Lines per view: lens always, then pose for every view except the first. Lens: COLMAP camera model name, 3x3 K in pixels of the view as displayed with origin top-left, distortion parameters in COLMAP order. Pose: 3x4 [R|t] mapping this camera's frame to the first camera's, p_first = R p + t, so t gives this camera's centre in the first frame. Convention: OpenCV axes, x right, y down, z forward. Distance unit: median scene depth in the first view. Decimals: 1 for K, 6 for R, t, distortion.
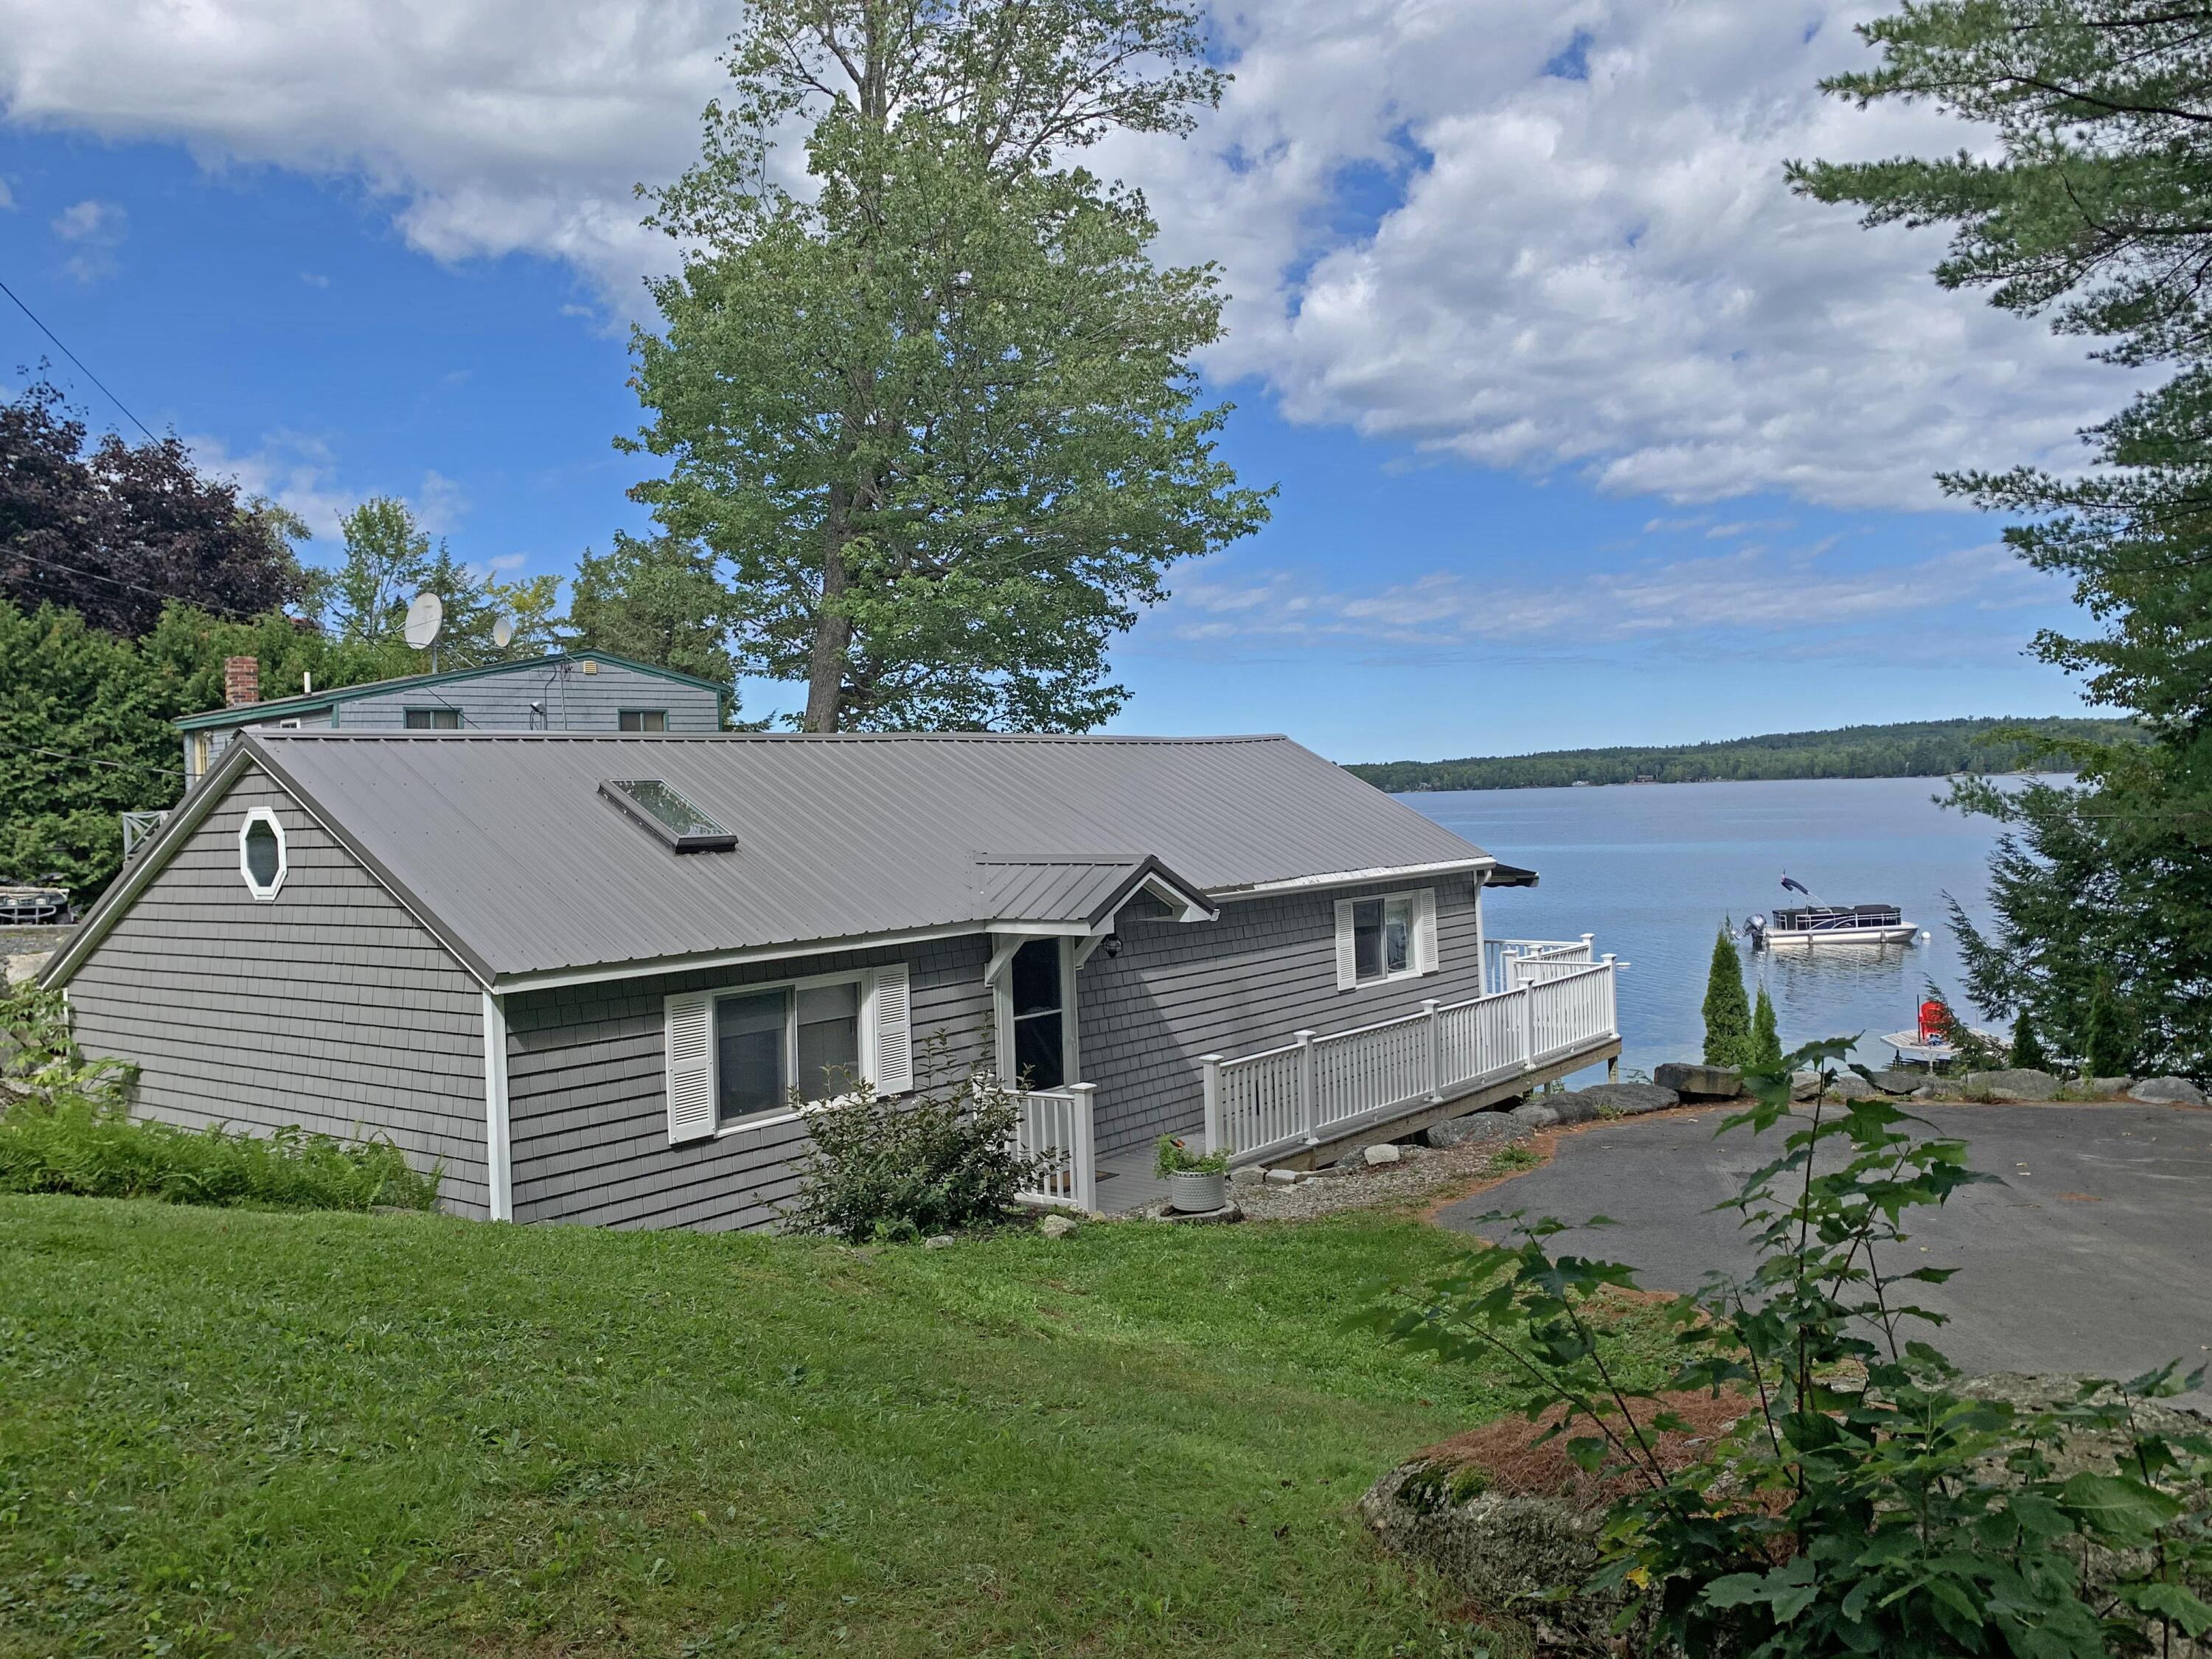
lens RADIAL K [[1675.7, 0, 1096.1], [0, 1675.7, 822.8], [0, 0, 1]] dist [0.005984, -0.008194]
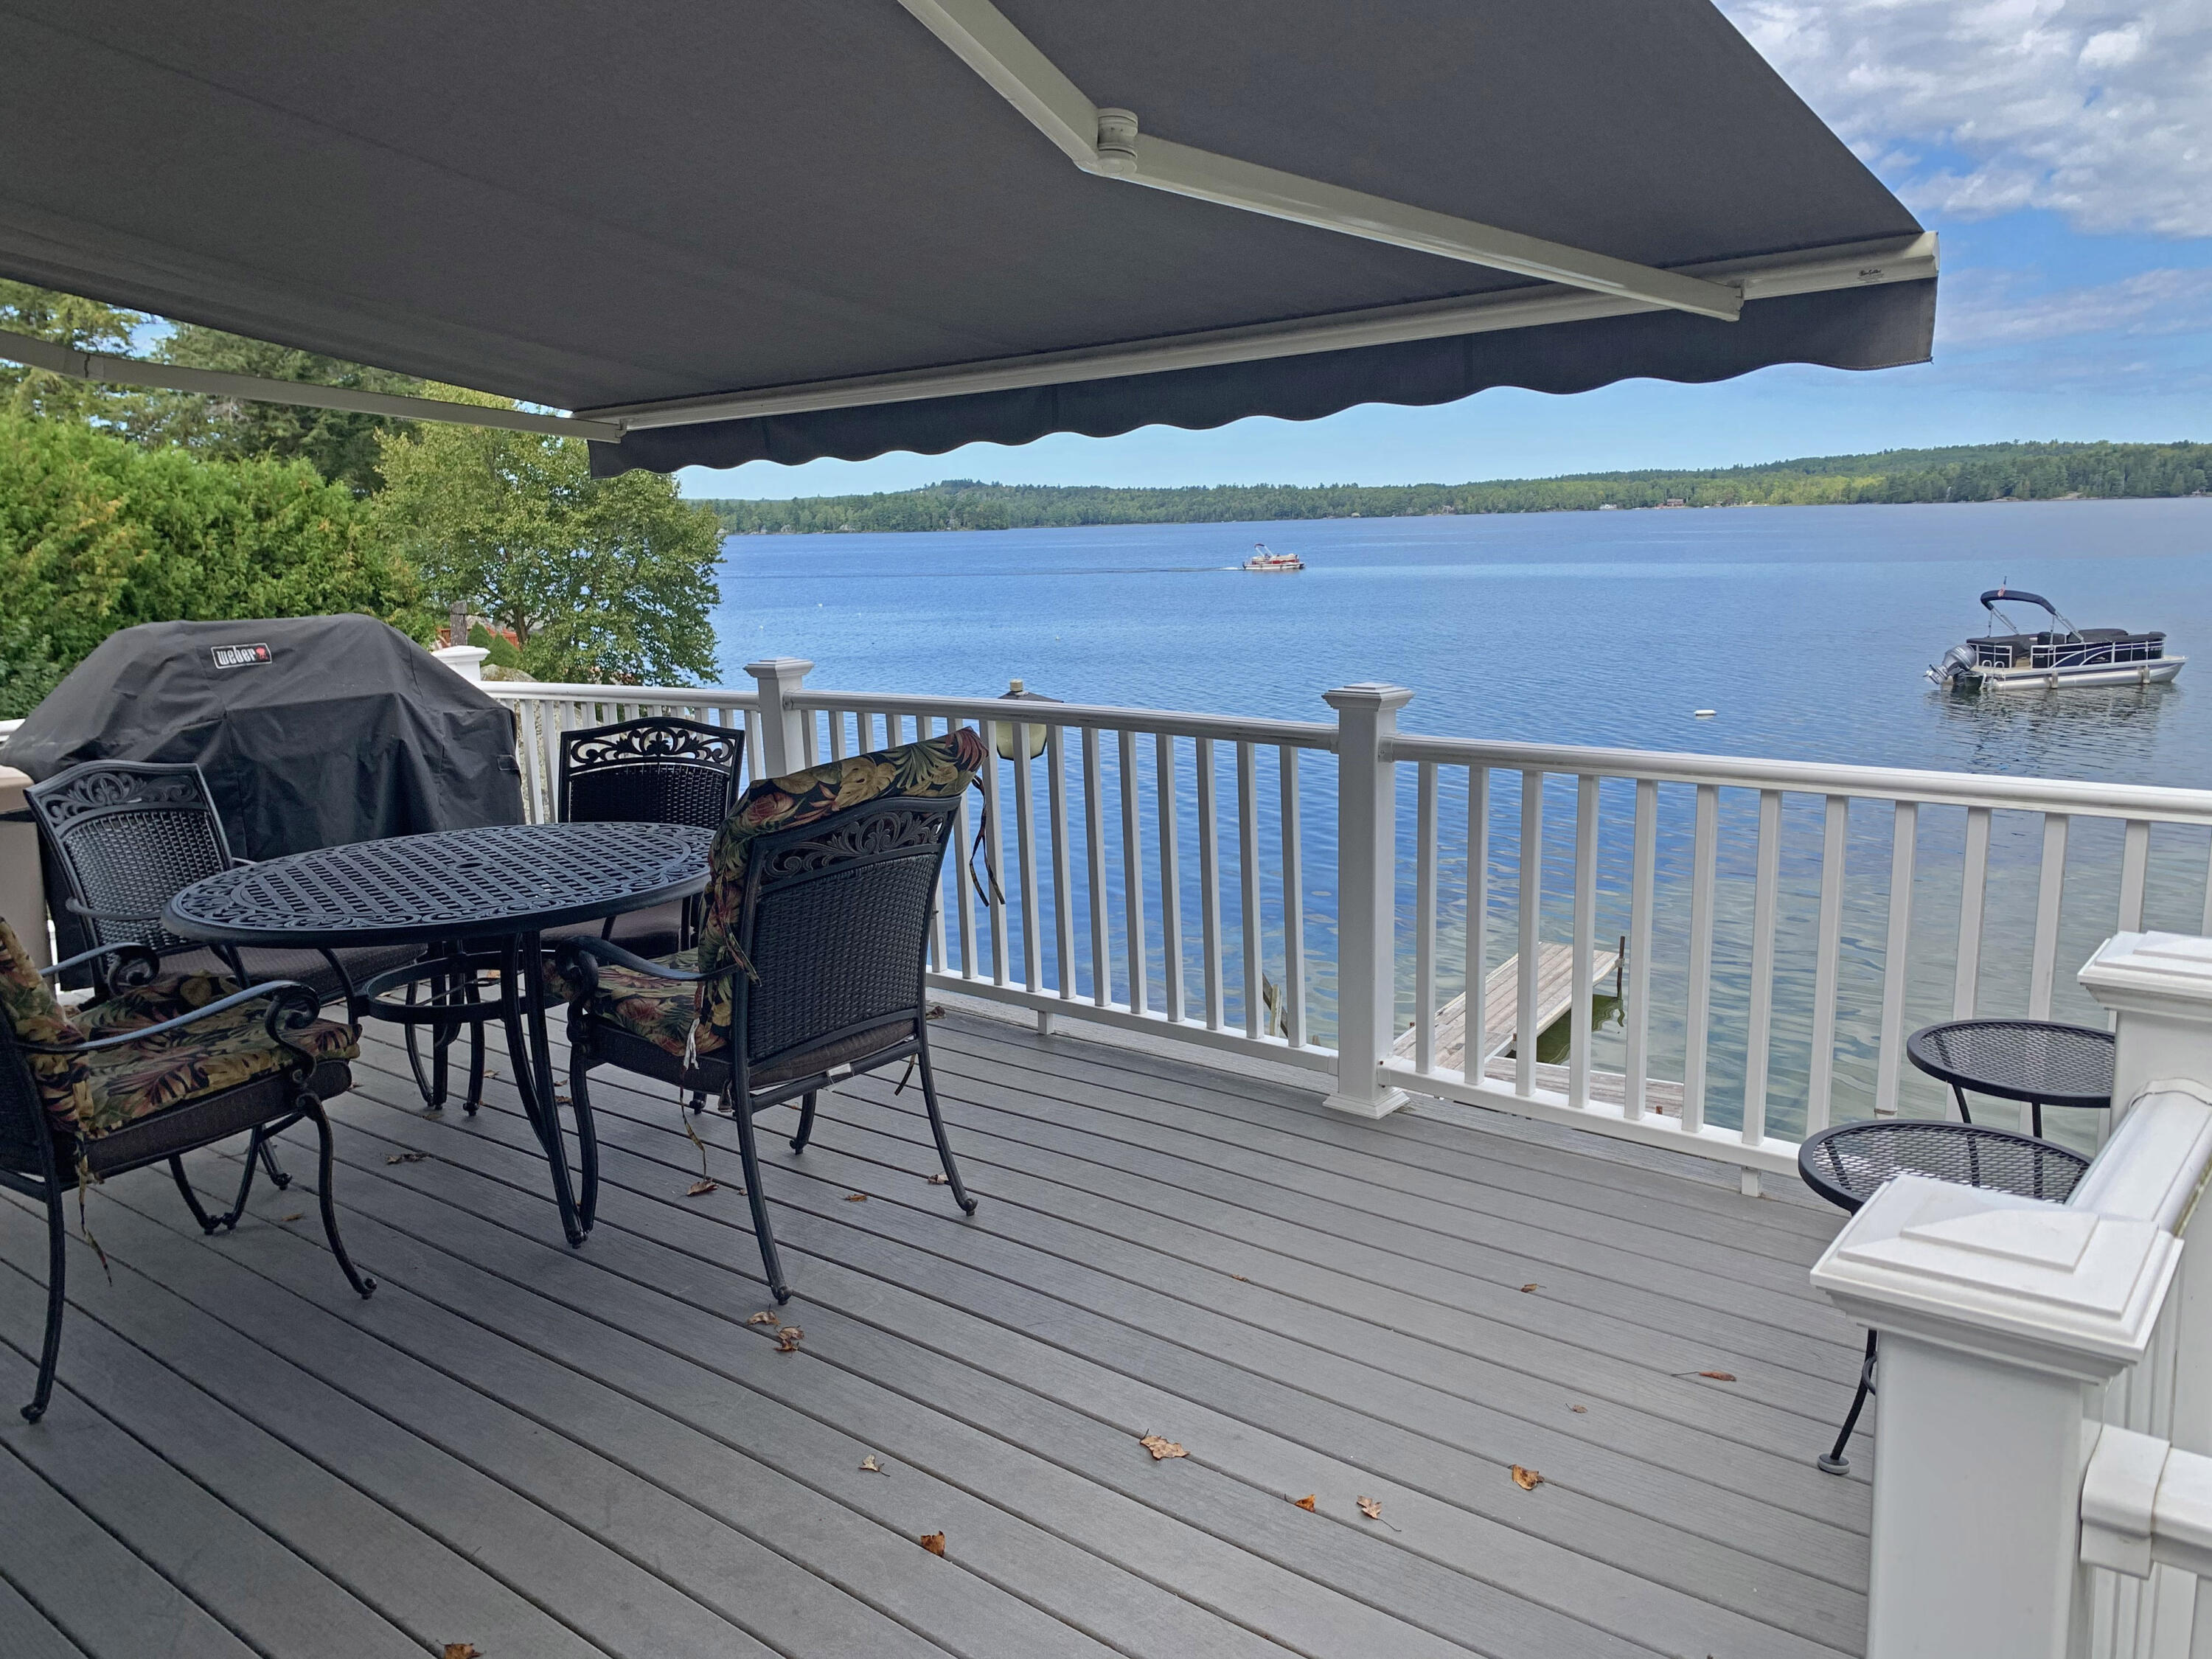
lens RADIAL K [[1675.7, 0, 1096.1], [0, 1675.7, 822.8], [0, 0, 1]] dist [0.005984, -0.008194]
pose [[0.999919, 0.010060, -0.007780, 0.036290], [-0.008650, 0.986452, 0.163820, 0.017364], [0.009322, -0.163740, 0.986460, 0.292556]]
